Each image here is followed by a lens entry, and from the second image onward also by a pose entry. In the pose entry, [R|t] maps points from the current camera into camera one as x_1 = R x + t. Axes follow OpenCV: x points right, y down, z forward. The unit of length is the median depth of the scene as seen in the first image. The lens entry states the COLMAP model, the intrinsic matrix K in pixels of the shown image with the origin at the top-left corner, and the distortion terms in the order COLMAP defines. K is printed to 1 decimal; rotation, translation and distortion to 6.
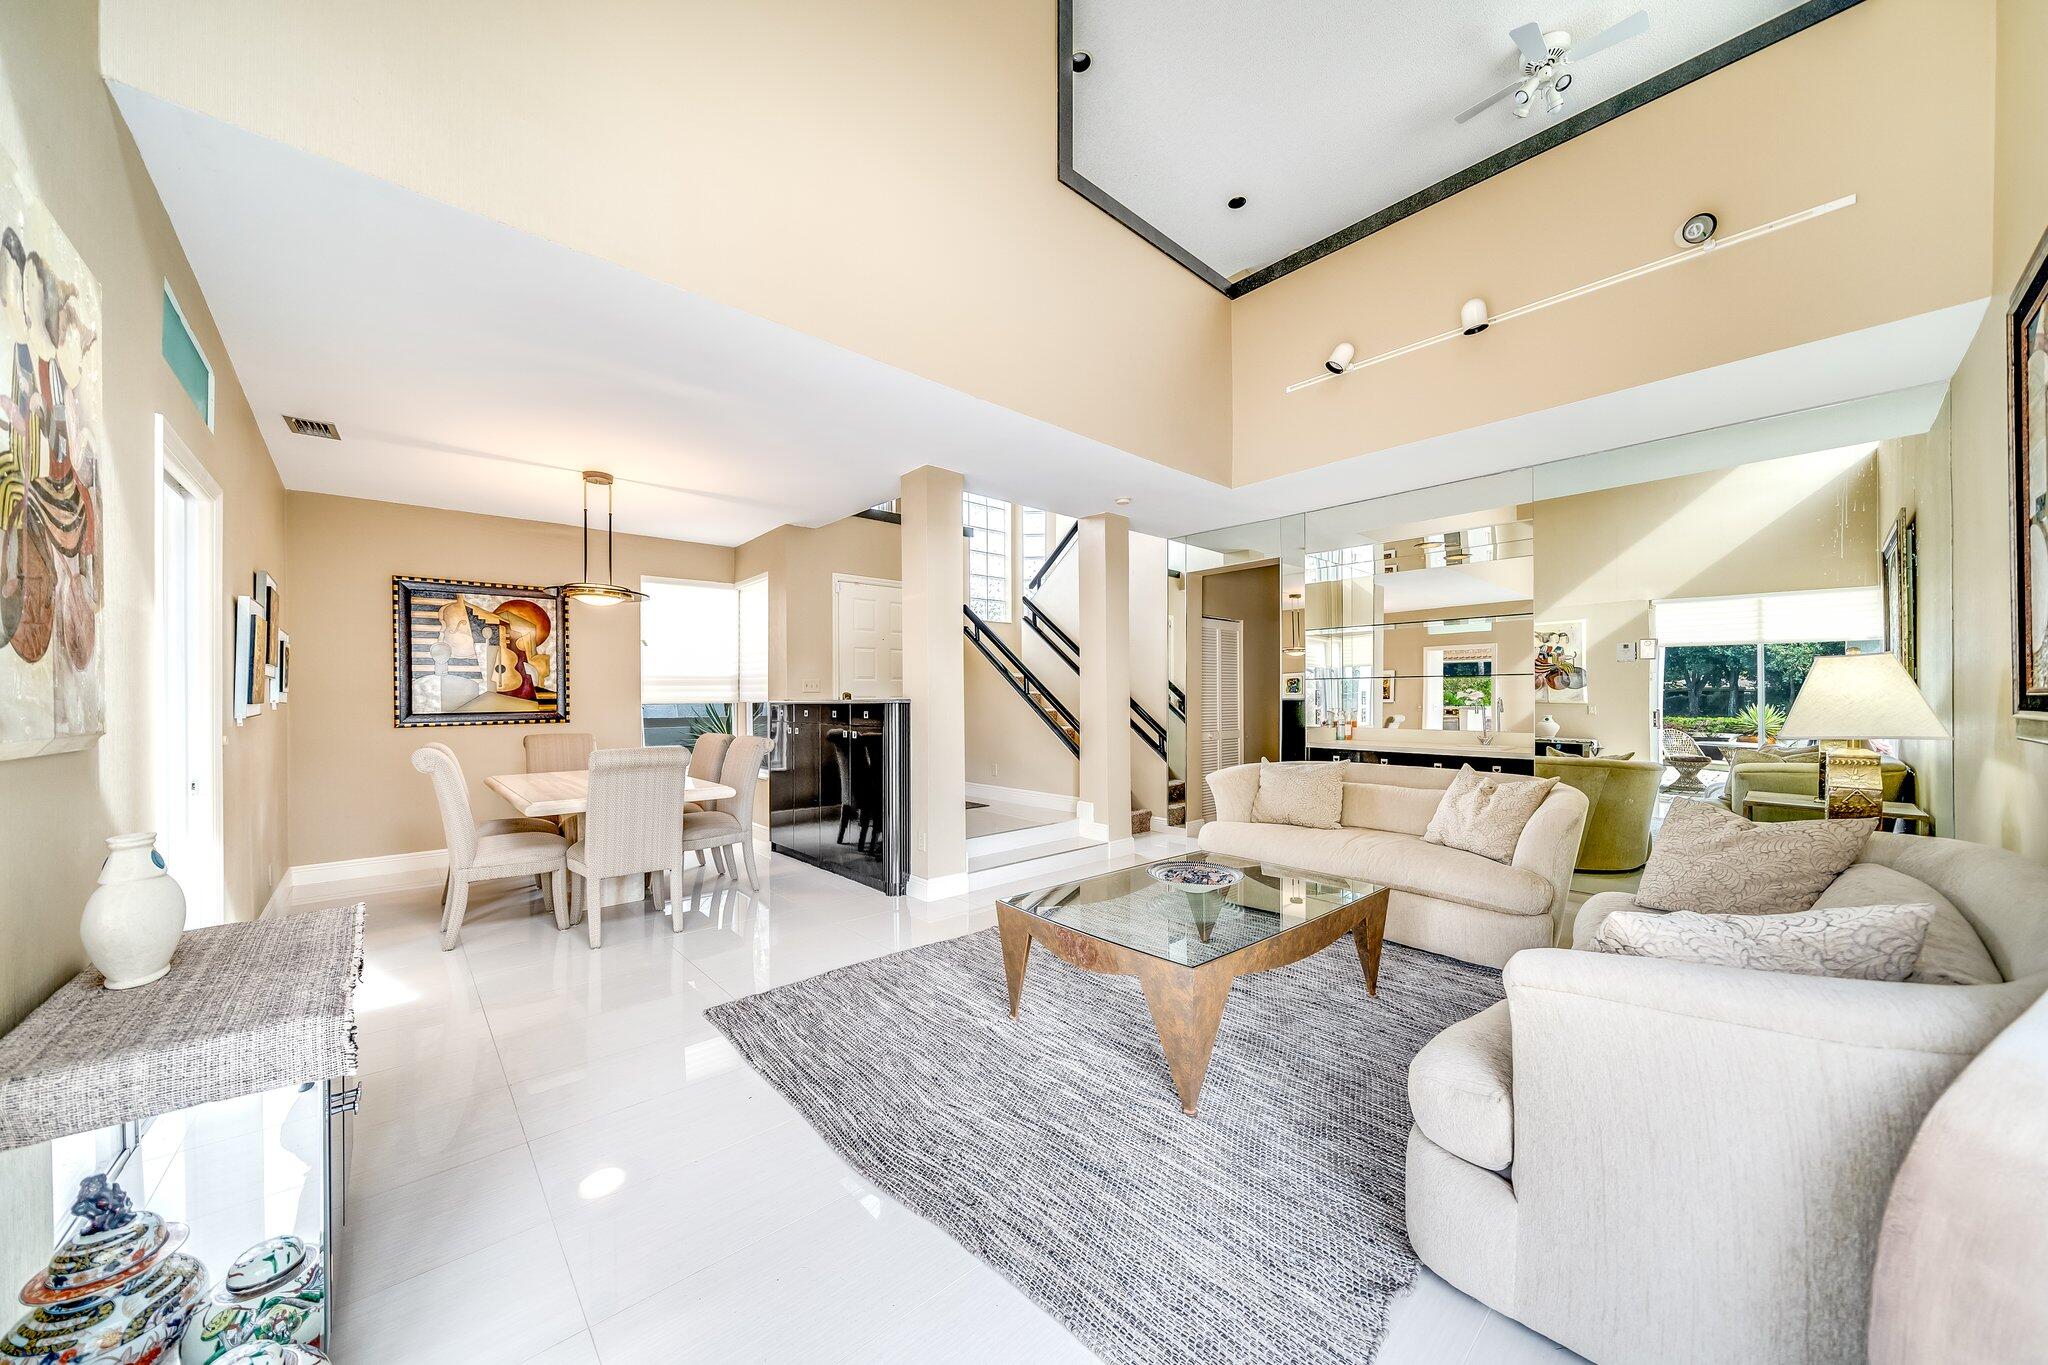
lens RADIAL K [[707.8, 0, 1007.6], [0, 707.8, 695.8], [0, 0, 1]] dist [-0.000709, 0.000345]
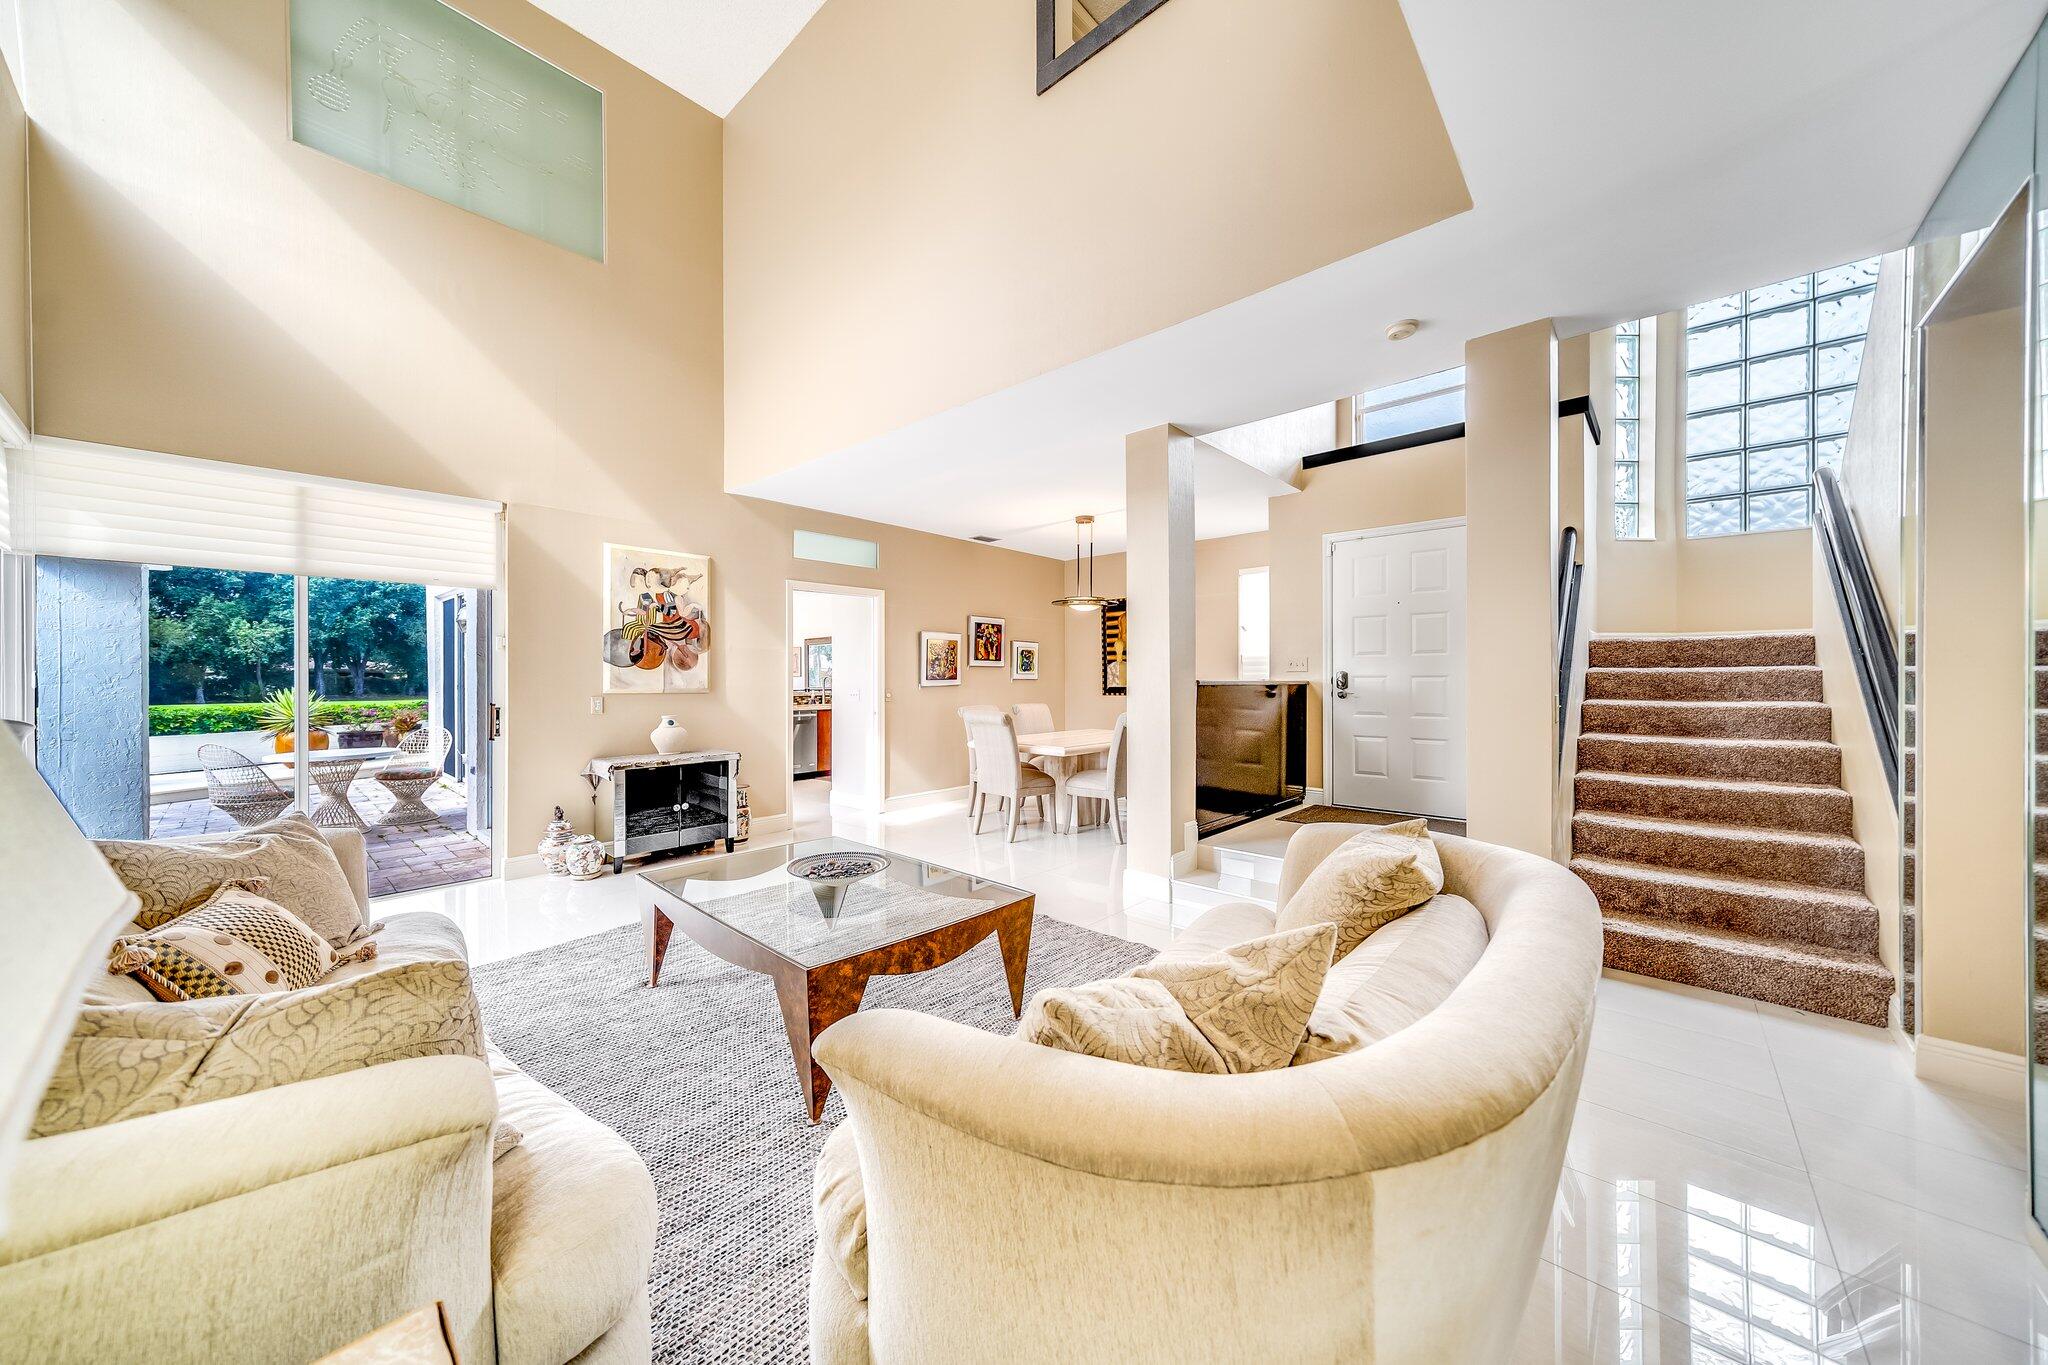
lens RADIAL K [[707.8, 0, 1021.8], [0, 707.8, 680.0], [0, 0, 1]] dist [-0.000709, 0.000345]
pose [[0.115279, 0.005881, -0.993316, 1.182888], [0.003730, 0.999973, 0.006354, -0.004207], [0.993326, -0.004437, 0.115254, 1.086435]]
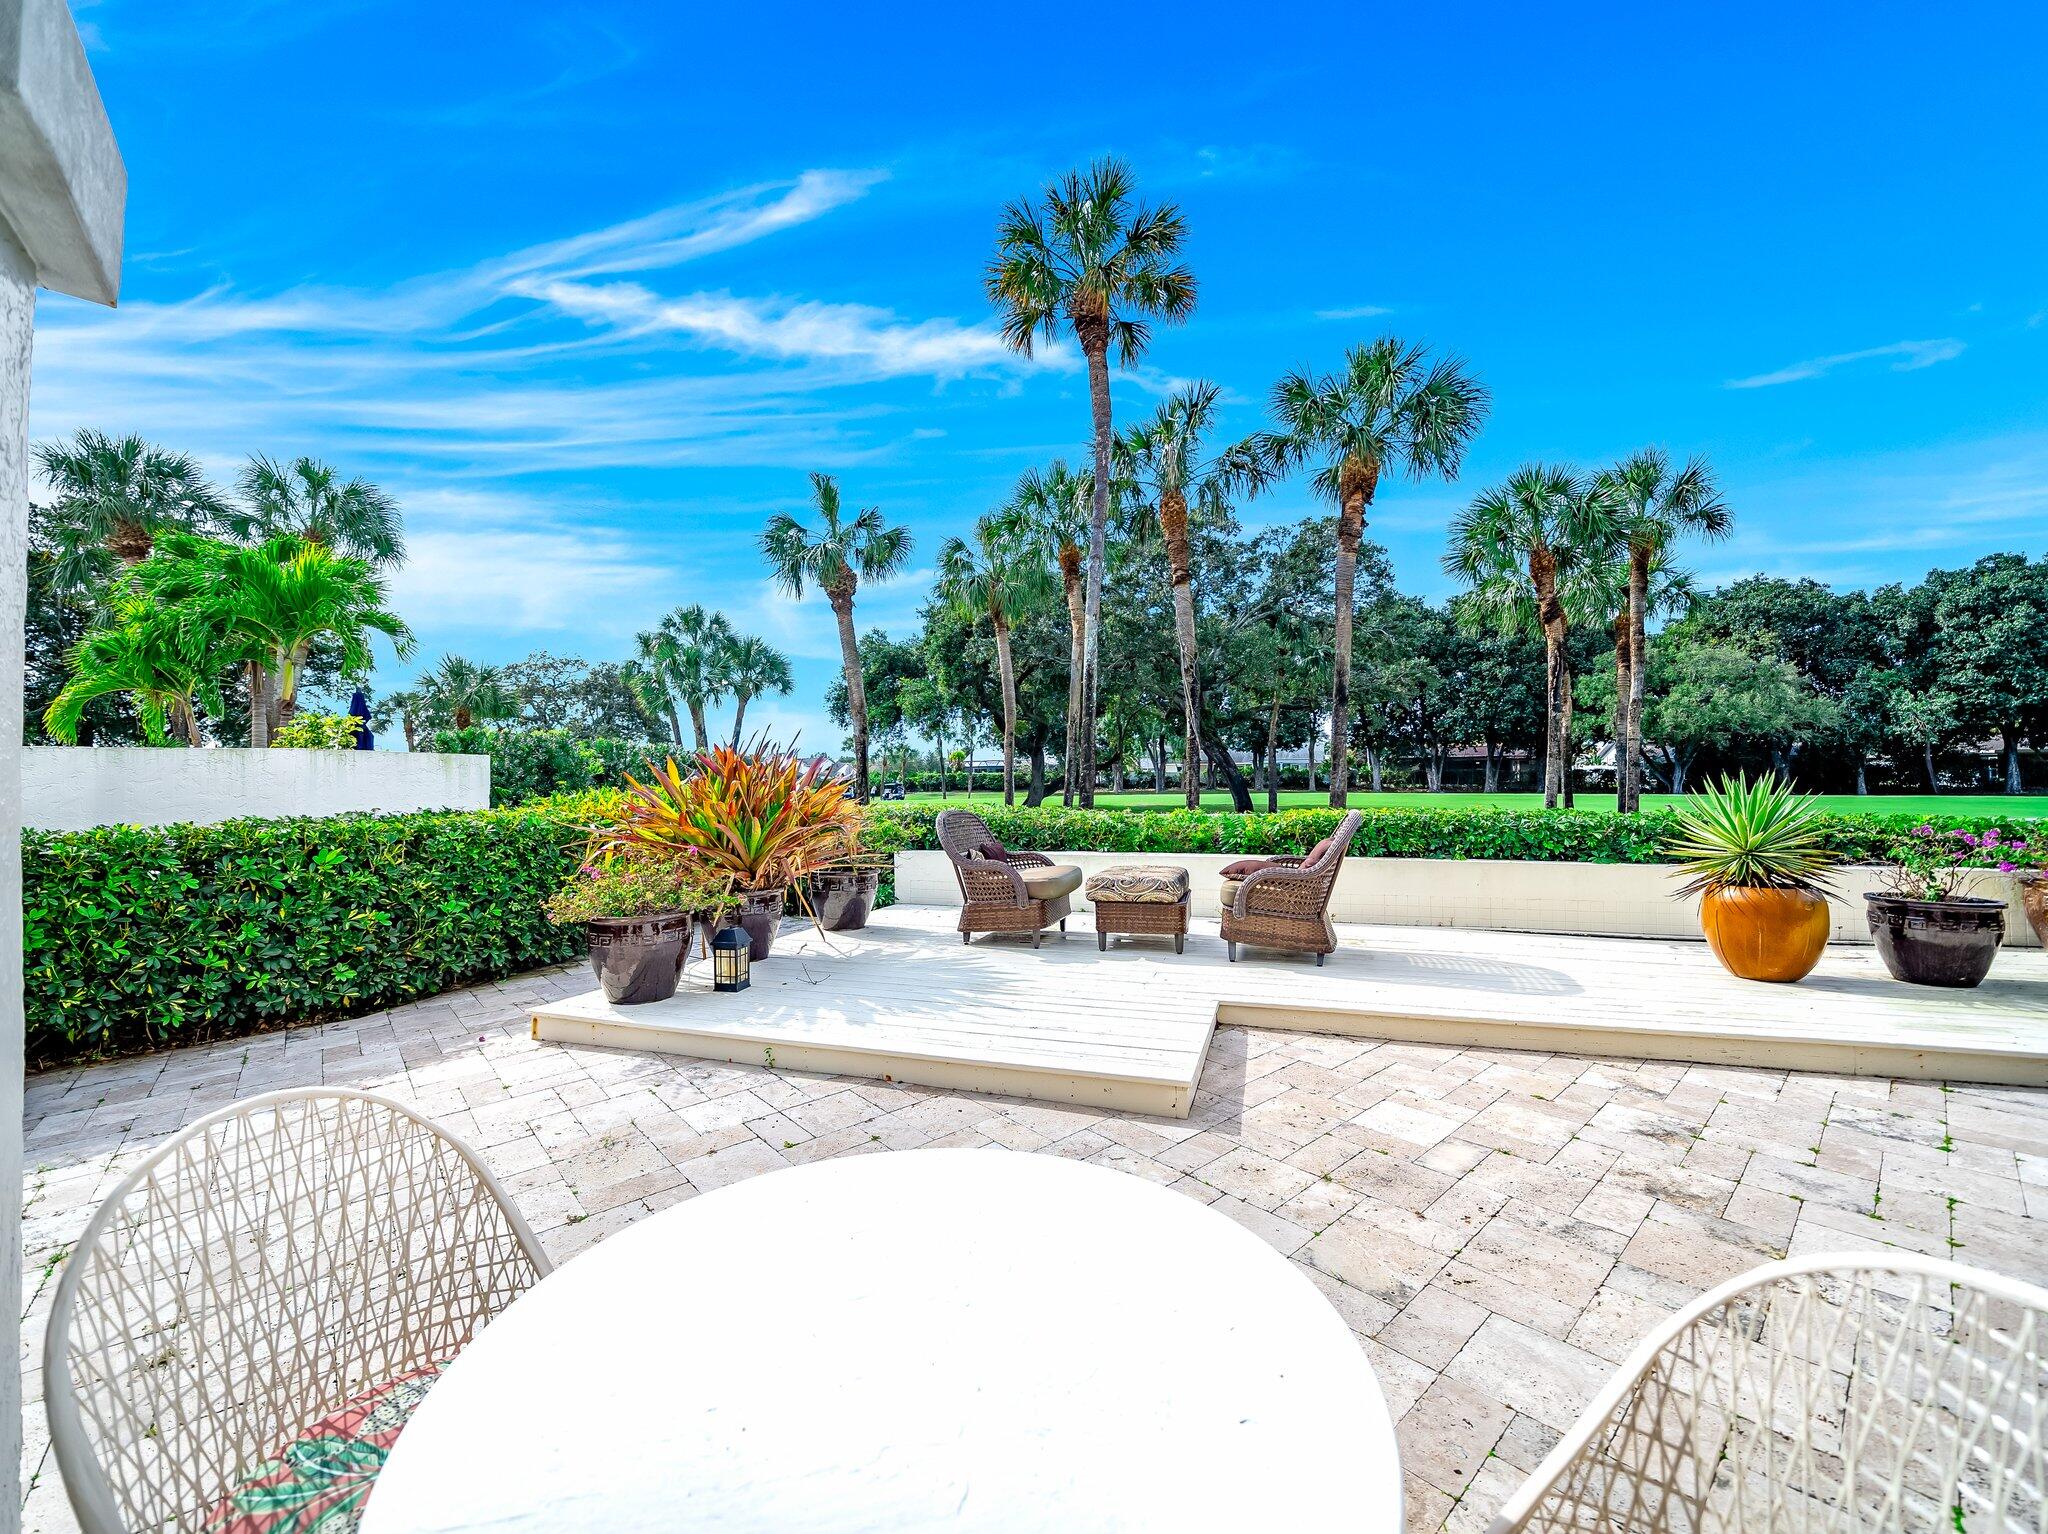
lens RADIAL K [[812.5, 0, 1022.7], [0, 812.5, 760.4], [0, 0, 1]] dist [-0.020288, 0.000658]
pose [[-0.999885, 0.014409, 0.004738, -1.206907], [0.014297, 0.999636, -0.022861, 0.028289], [-0.005066, -0.022790, -0.999727, -0.429859]]
